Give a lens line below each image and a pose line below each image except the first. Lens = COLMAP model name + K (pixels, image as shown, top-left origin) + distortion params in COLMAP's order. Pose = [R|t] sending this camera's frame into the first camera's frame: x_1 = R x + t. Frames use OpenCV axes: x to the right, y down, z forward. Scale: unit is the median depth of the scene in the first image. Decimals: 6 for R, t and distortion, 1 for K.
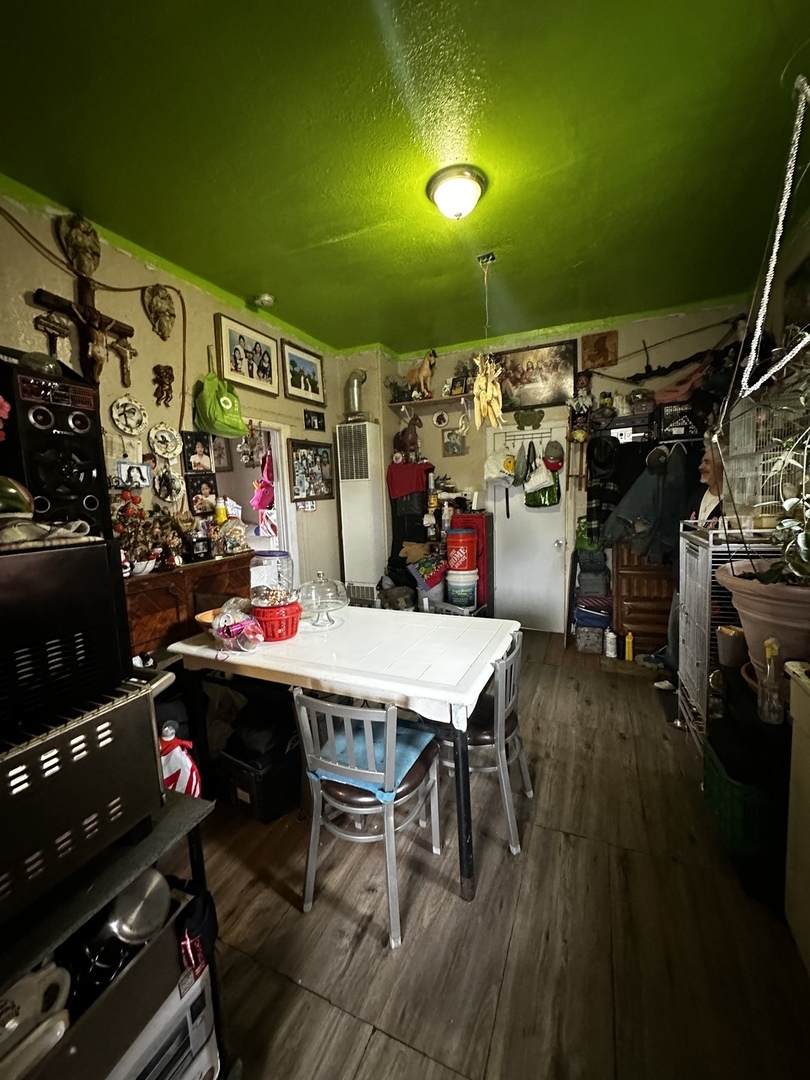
lens RADIAL K [[430.8, 0, 407.3], [0, 430.8, 539.3], [0, 0, 1]] dist [-0.001260, -0.000108]
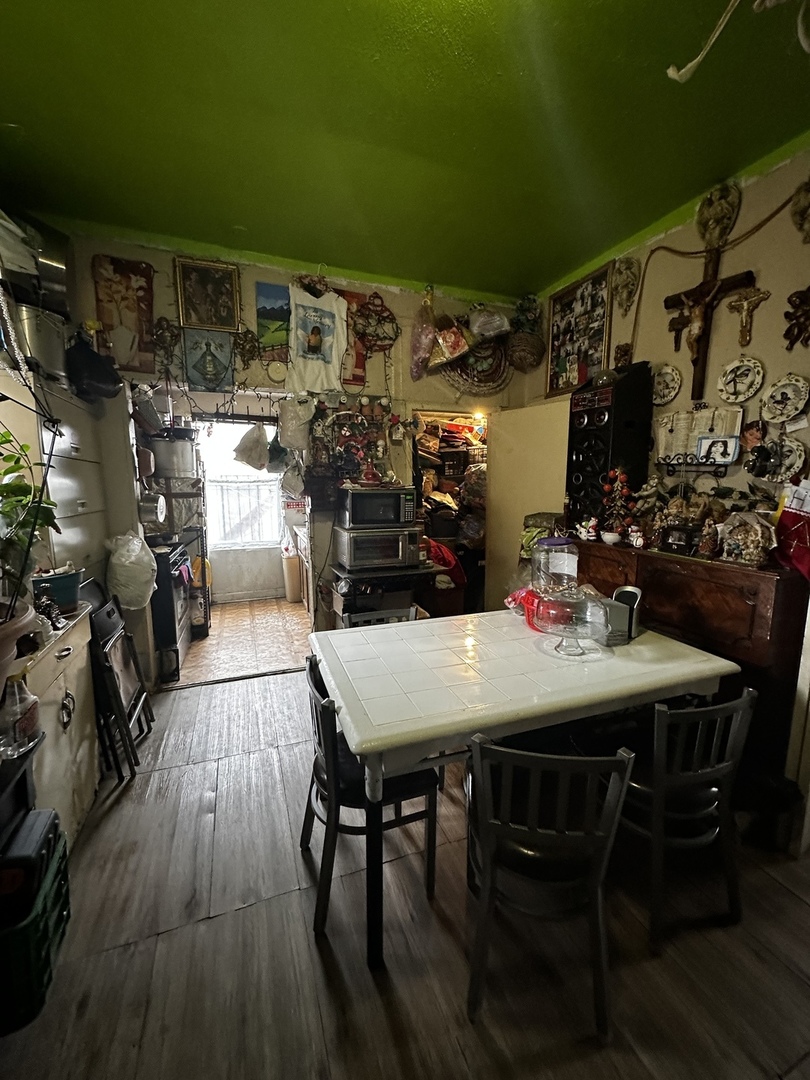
lens RADIAL K [[430.8, 0, 404.8], [0, 430.8, 535.7], [0, 0, 1]] dist [-0.001260, -0.000108]
pose [[-0.701635, 0.141429, -0.698359, 0.482866], [-0.047262, 0.968708, 0.243663, -0.165438], [0.710967, 0.203968, -0.672995, 1.185758]]
